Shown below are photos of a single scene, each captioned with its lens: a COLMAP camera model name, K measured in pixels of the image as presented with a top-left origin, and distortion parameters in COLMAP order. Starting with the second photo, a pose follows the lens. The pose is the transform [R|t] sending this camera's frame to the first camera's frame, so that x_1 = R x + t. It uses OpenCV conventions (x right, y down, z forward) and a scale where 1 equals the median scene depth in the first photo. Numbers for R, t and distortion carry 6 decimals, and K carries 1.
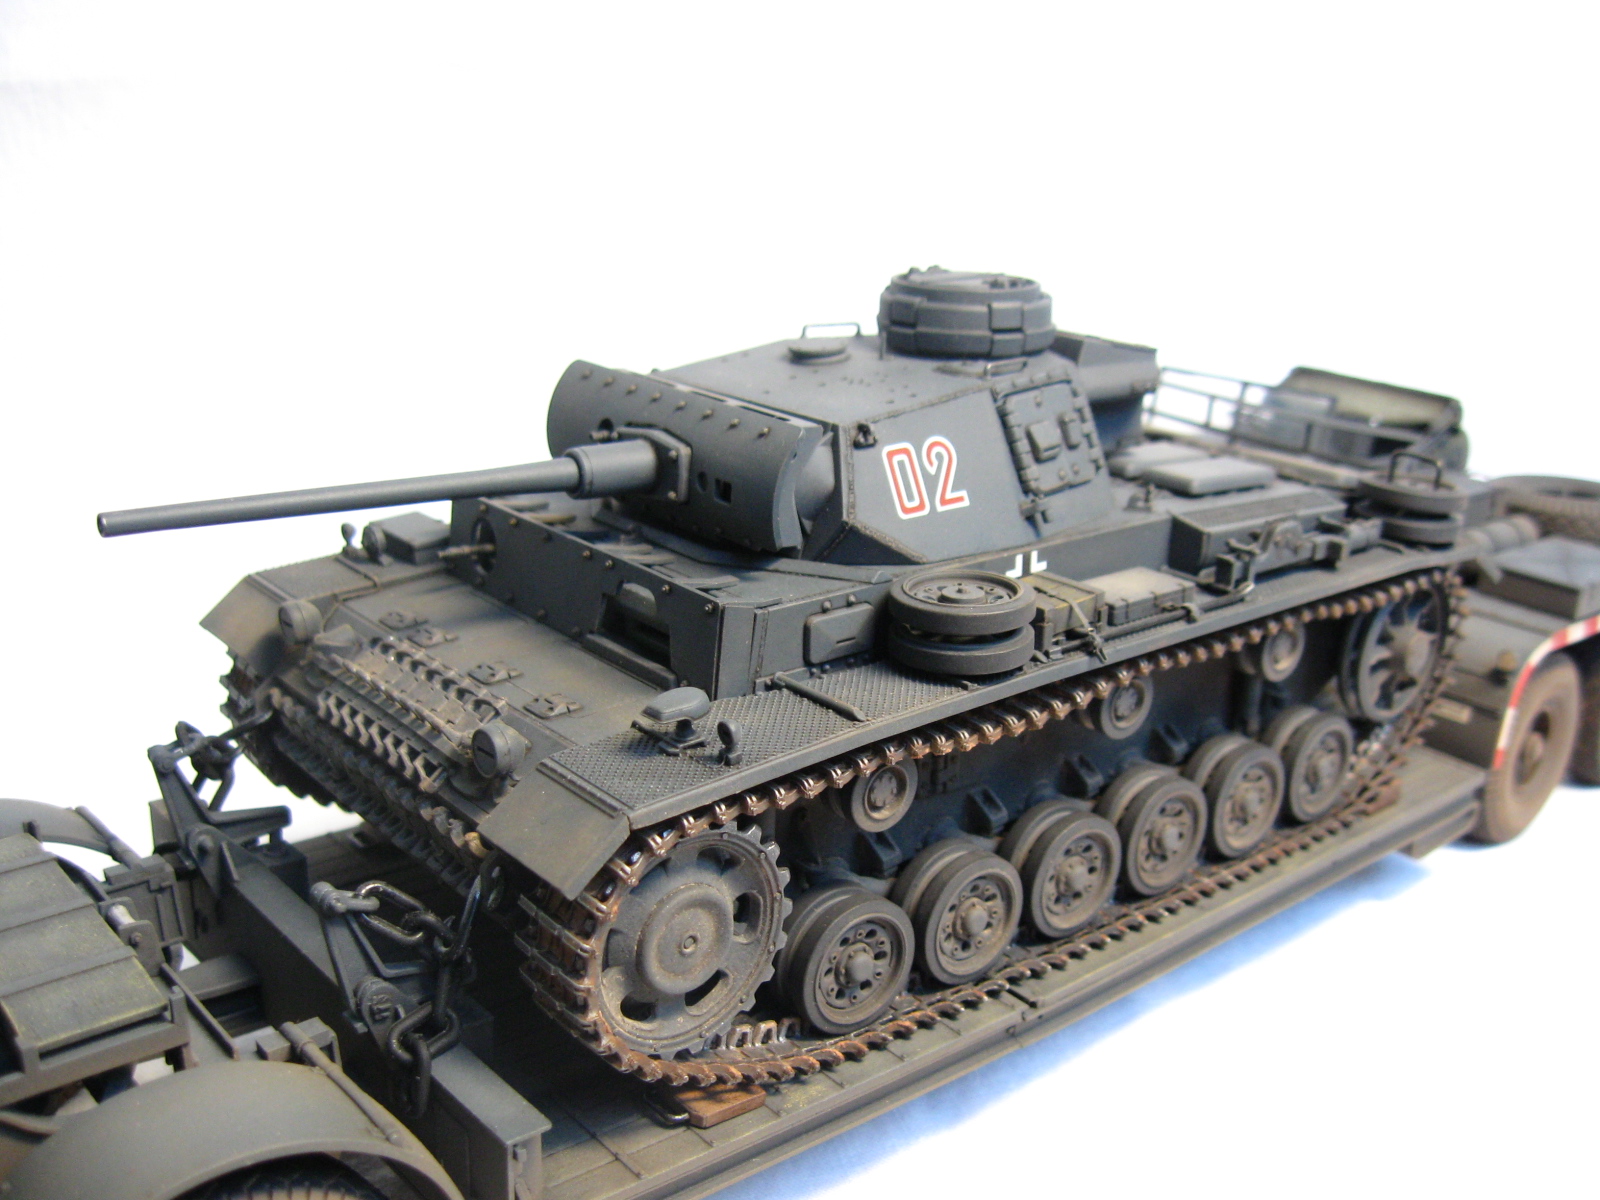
lens RADIAL K [[1641.5, 0, 798.6], [0, 1641.5, 628.6], [0, 0, 1]] dist [-0.105331, 0.013882]
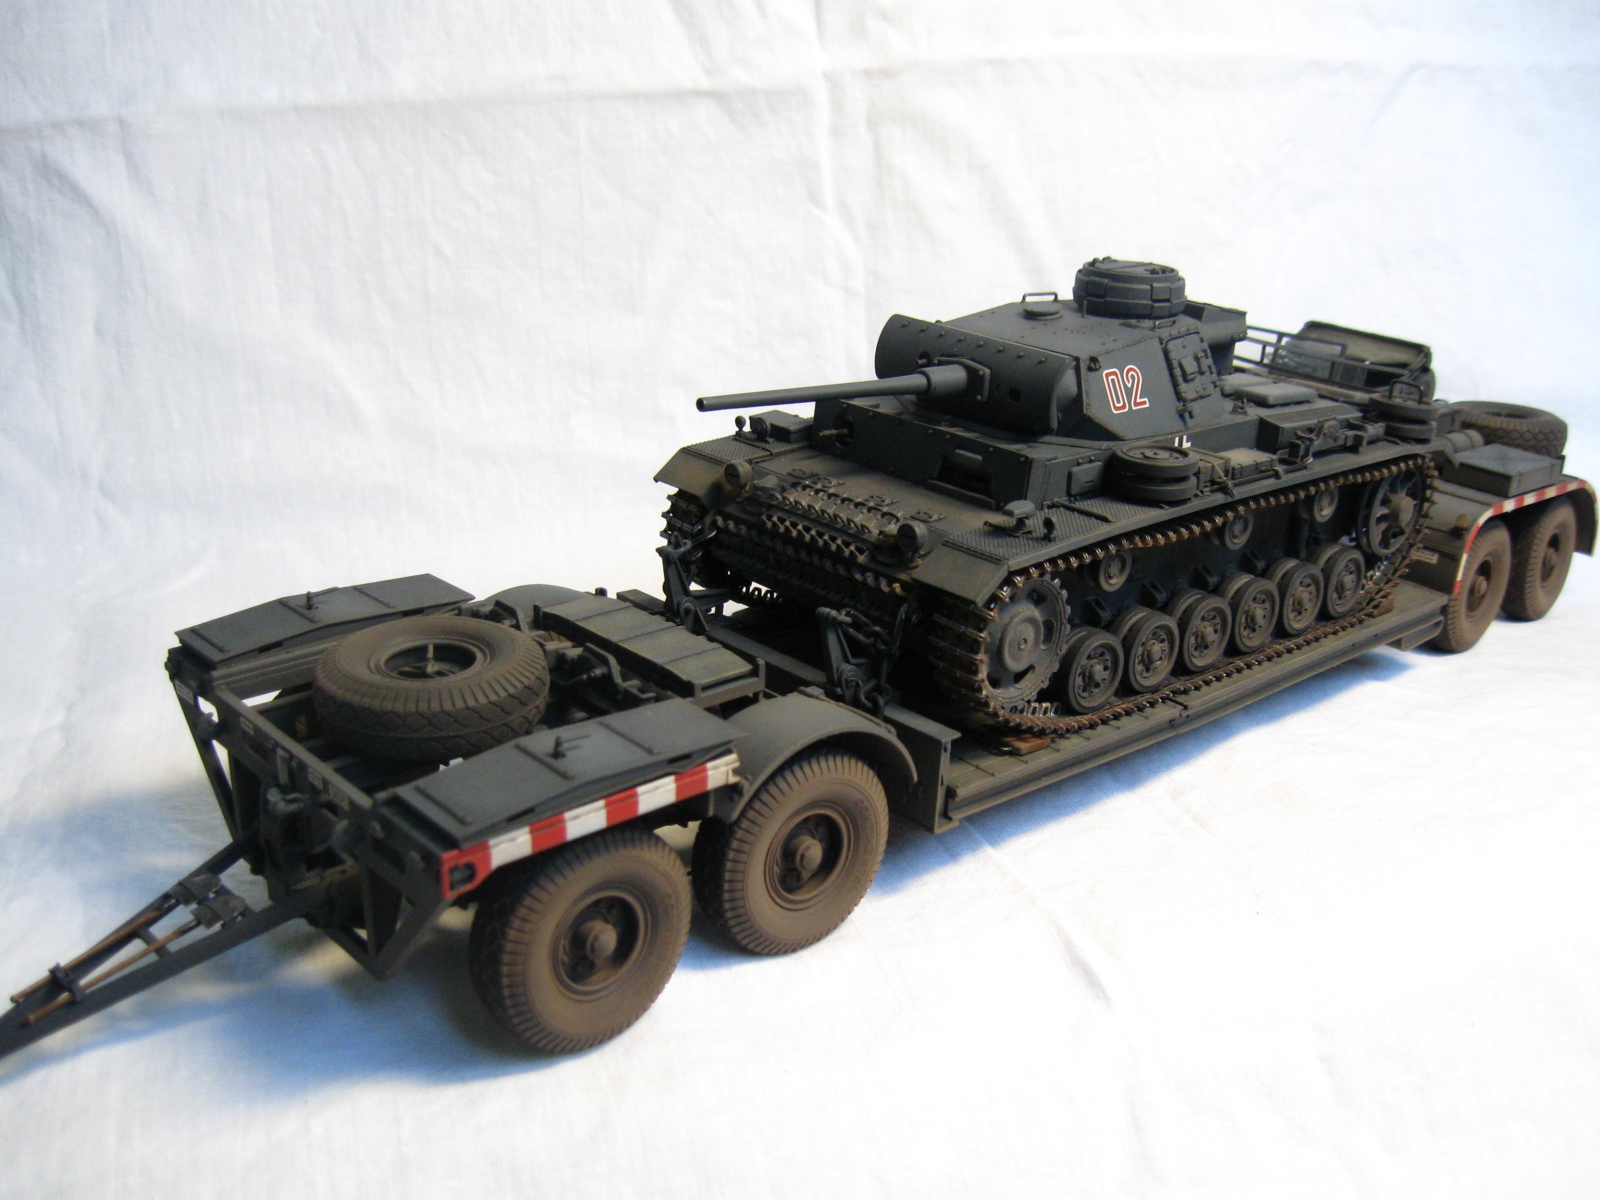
lens RADIAL K [[1706.6, 0, 800.0], [0, 1706.6, 600.0], [0, 0, 1]] dist [-0.096483, 0.005543]
pose [[0.998874, 0.004276, 0.047252, -0.314571], [-0.004767, 0.999936, 0.010270, 0.100185], [-0.047205, -0.010483, 0.998830, -0.674375]]
